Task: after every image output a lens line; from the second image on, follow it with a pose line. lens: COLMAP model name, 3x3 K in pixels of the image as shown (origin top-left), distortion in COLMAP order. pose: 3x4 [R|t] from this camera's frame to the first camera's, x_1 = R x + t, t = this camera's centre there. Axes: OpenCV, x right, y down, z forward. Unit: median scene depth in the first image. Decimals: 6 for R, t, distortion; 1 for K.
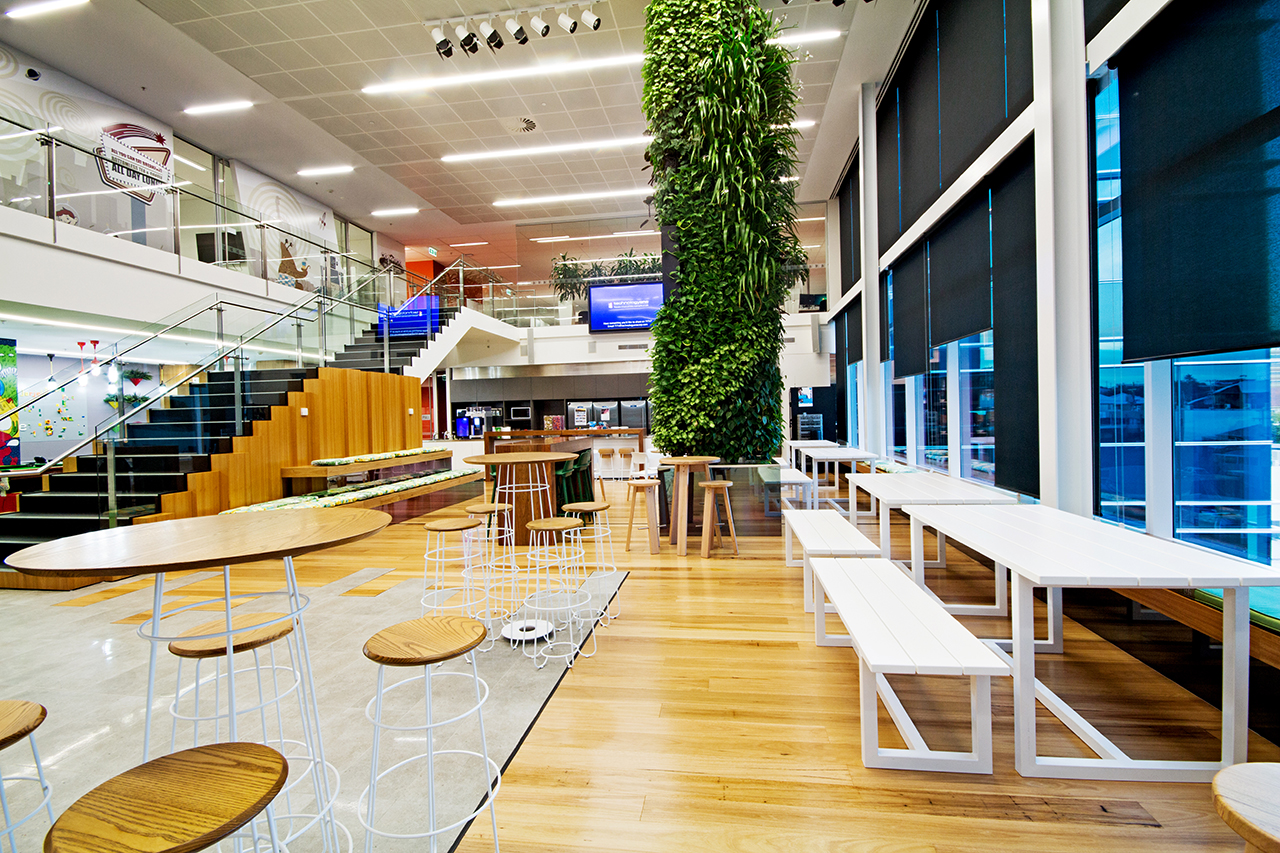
lens RADIAL K [[592.3, 0, 640.4], [0, 592.3, 422.2], [0, 0, 1]] dist [0.001283, -0.000419]
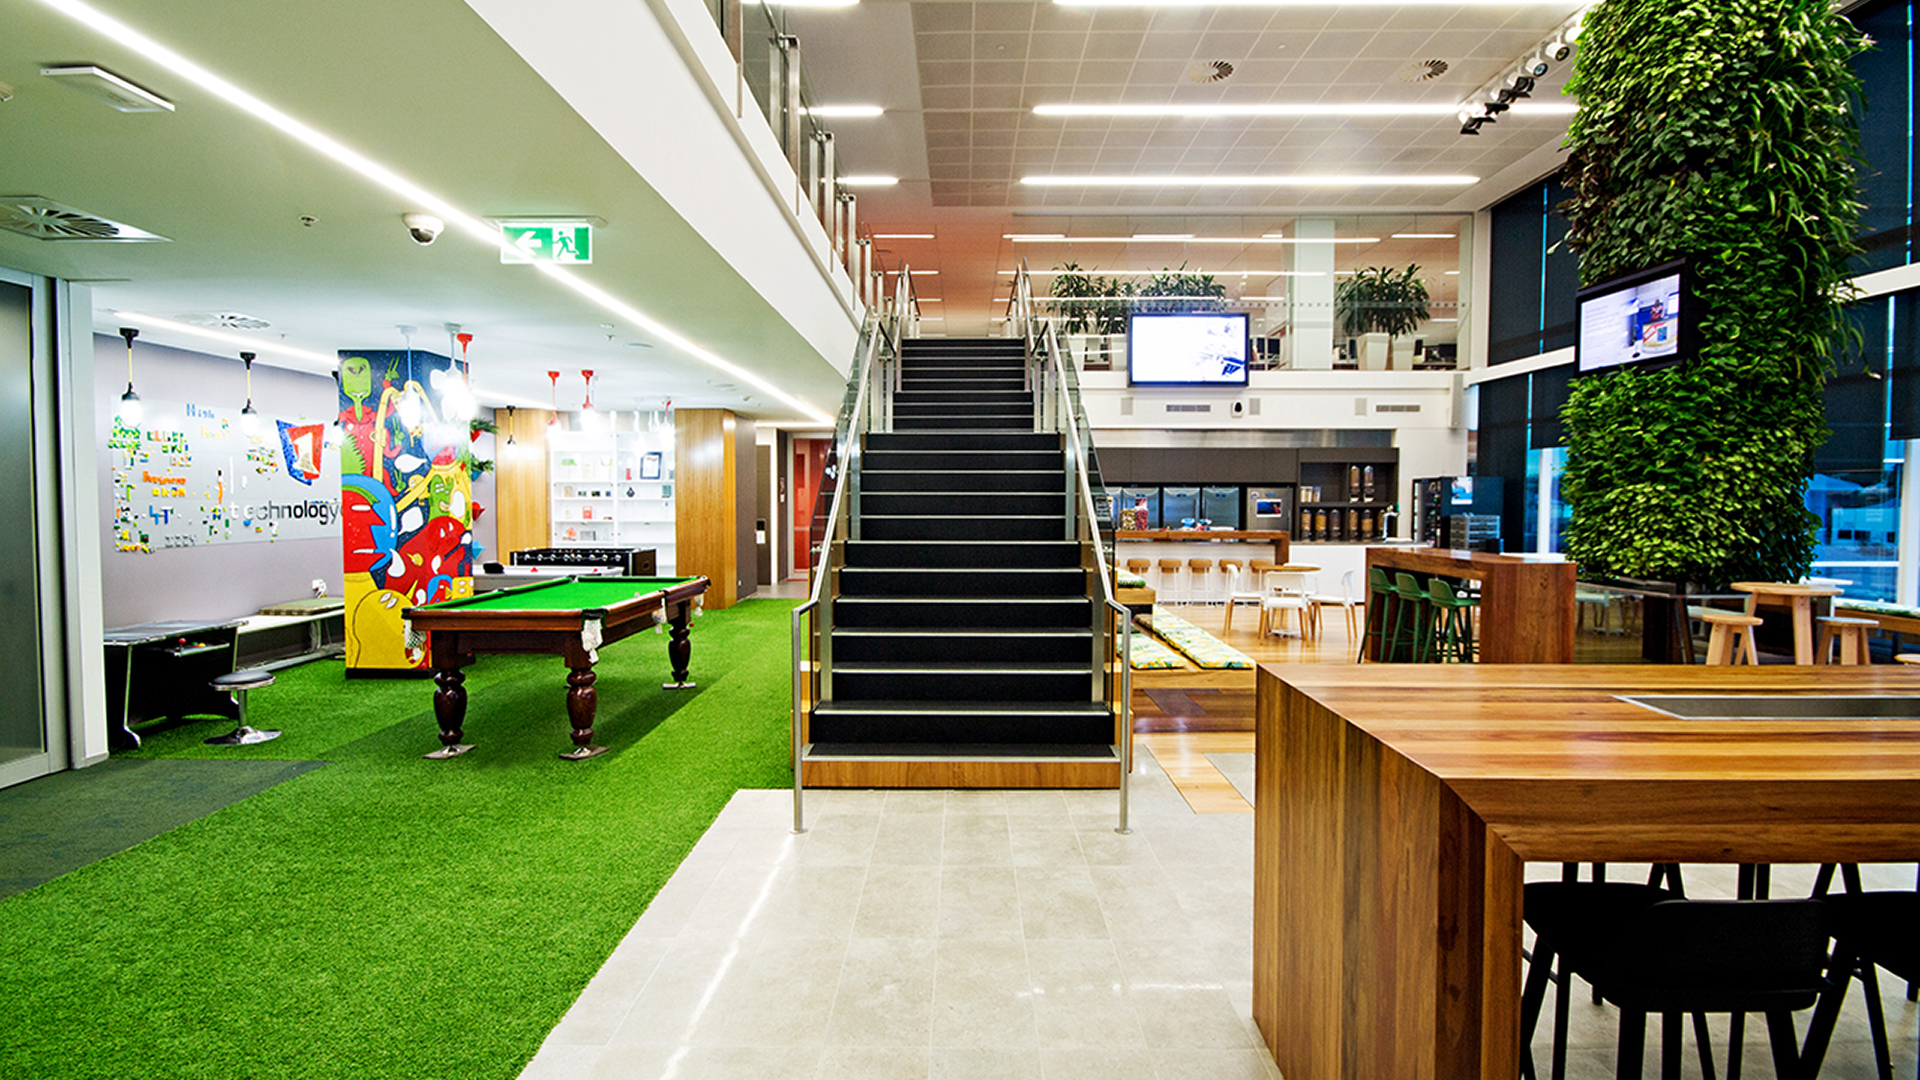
lens RADIAL K [[886.3, 0, 963.3], [0, 886.3, 532.4], [0, 0, 1]] dist [-0.005893, -0.000758]
pose [[0.988923, 0.021108, 0.146920, -0.724523], [-0.024715, 0.999435, 0.022773, -0.003081], [-0.146356, -0.026152, 0.988886, 0.056952]]
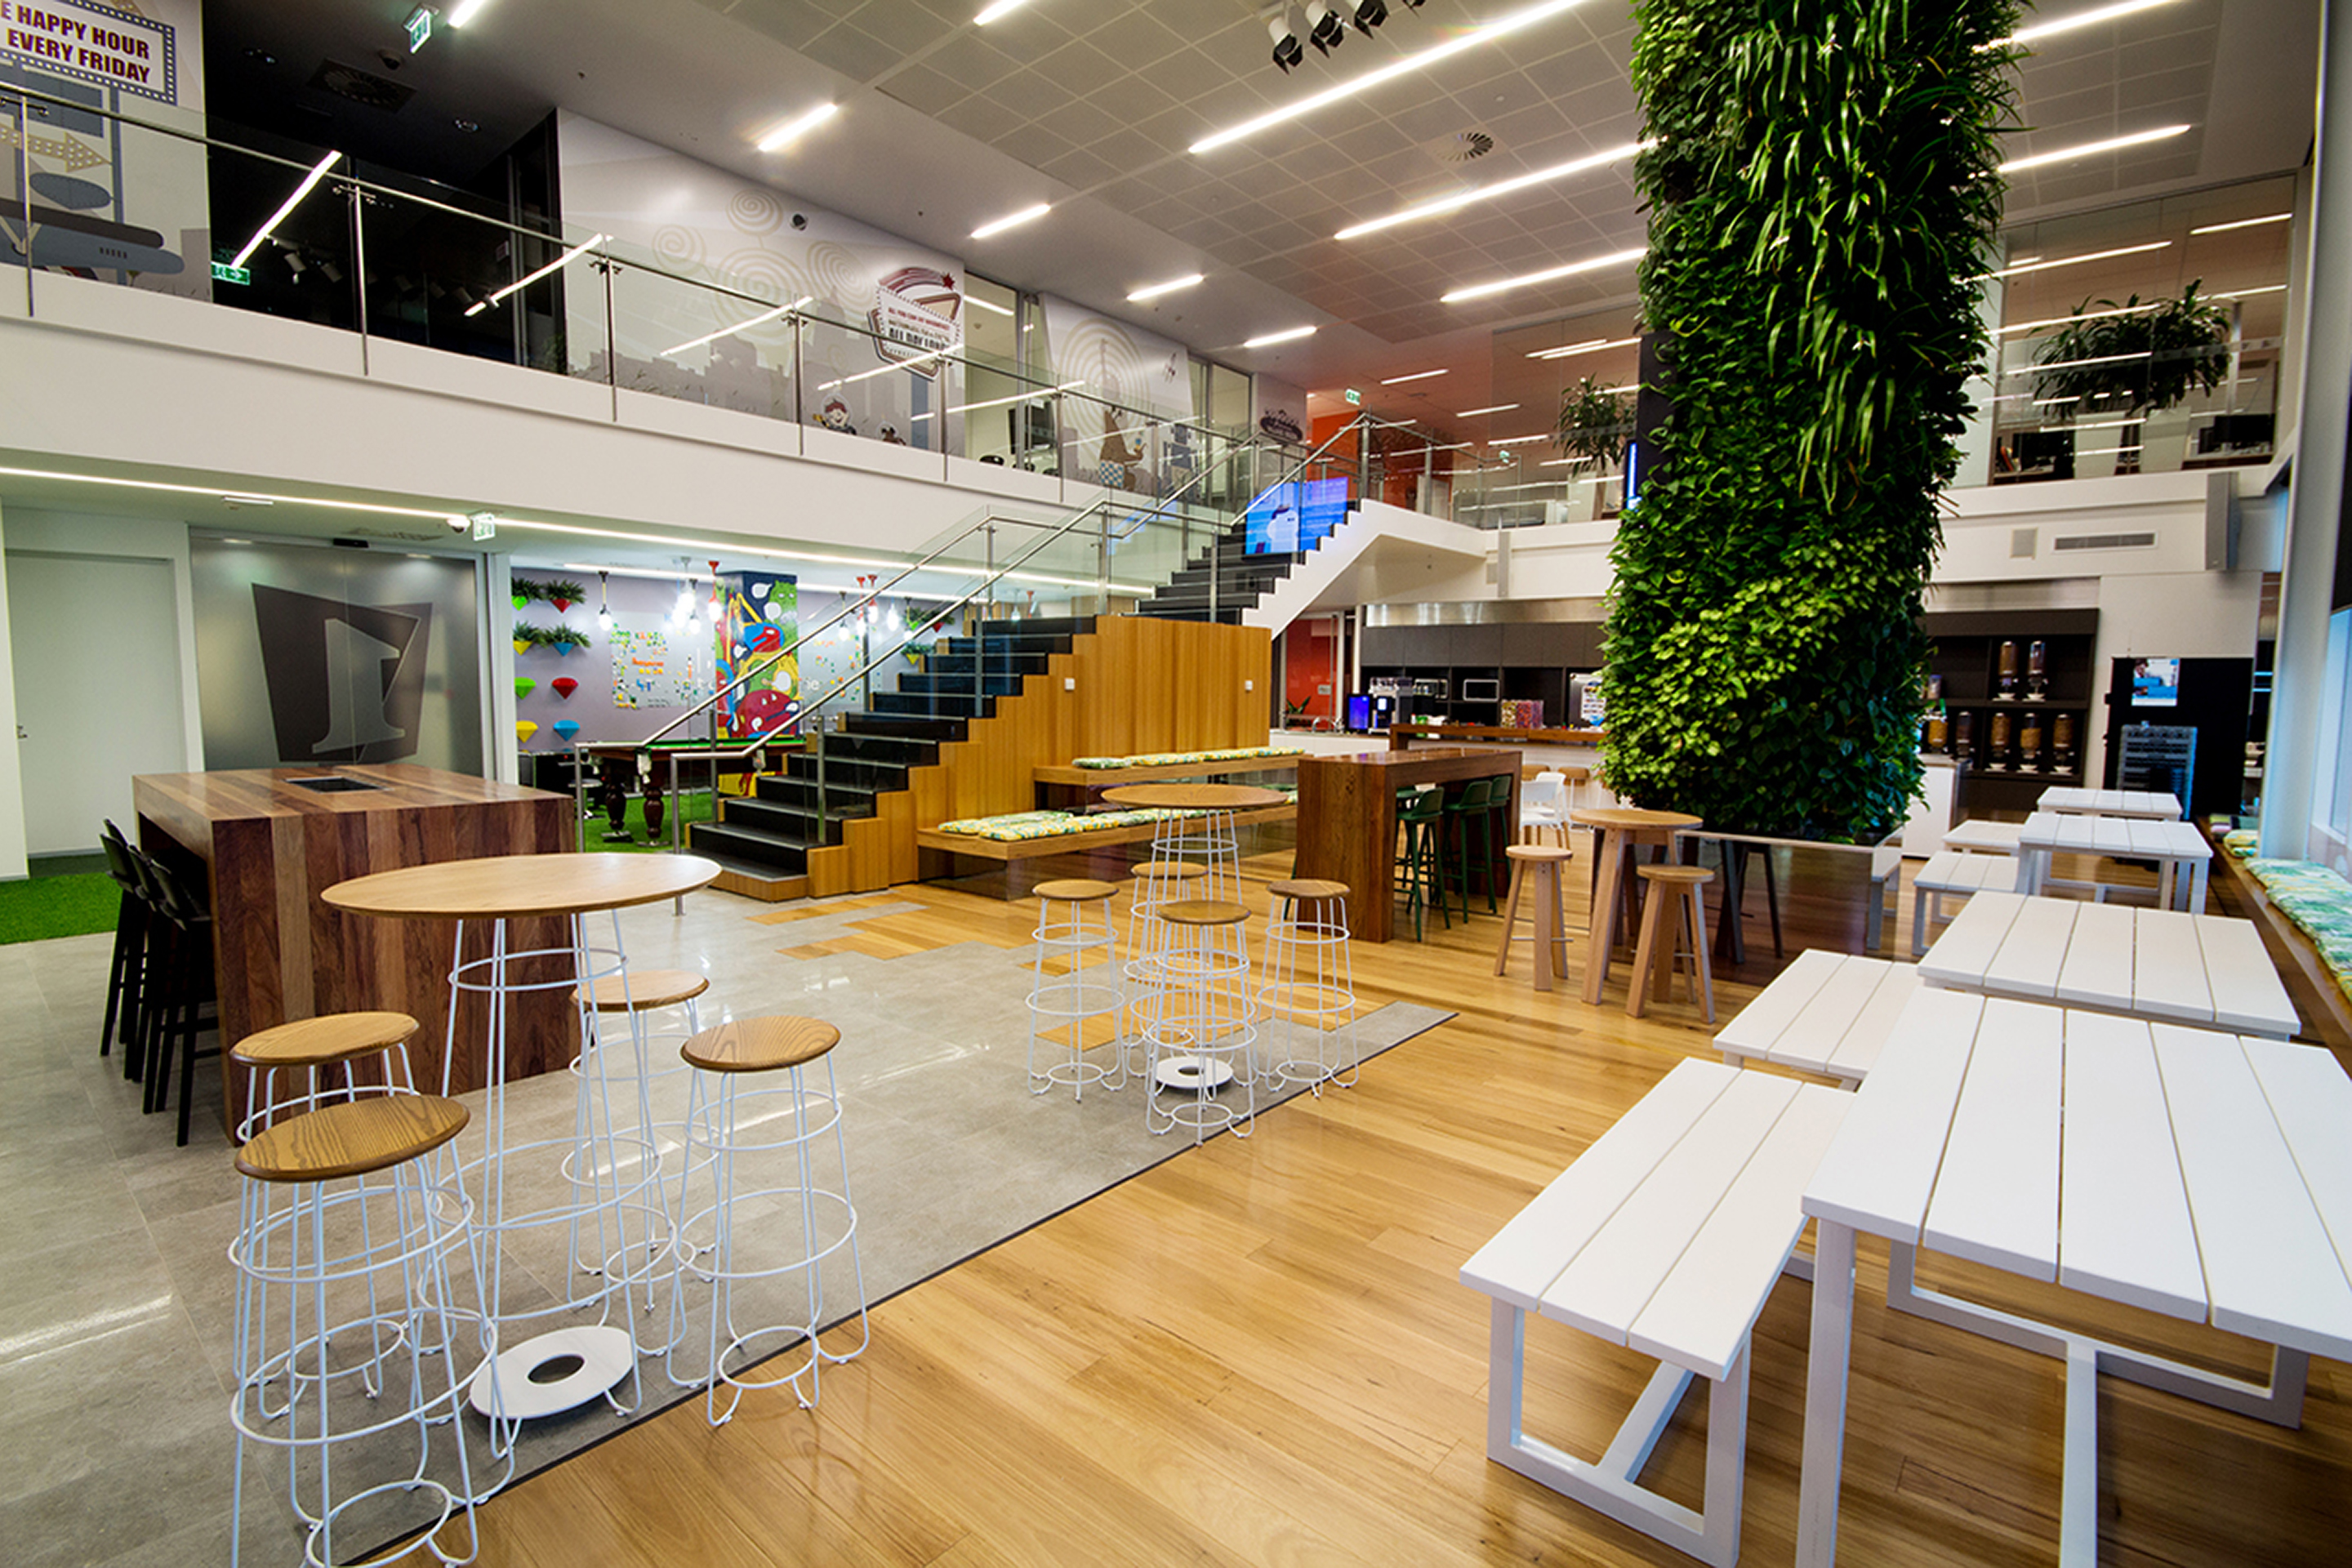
lens RADIAL K [[1088.3, 0, 1180.5], [0, 1088.3, 779.7], [0, 0, 1]] dist [0.001283, -0.000419]
pose [[0.852471, 0.084391, -0.515918, 0.153481], [-0.043151, 0.994876, 0.091436, -0.024412], [0.520990, -0.055684, 0.851744, 0.017340]]
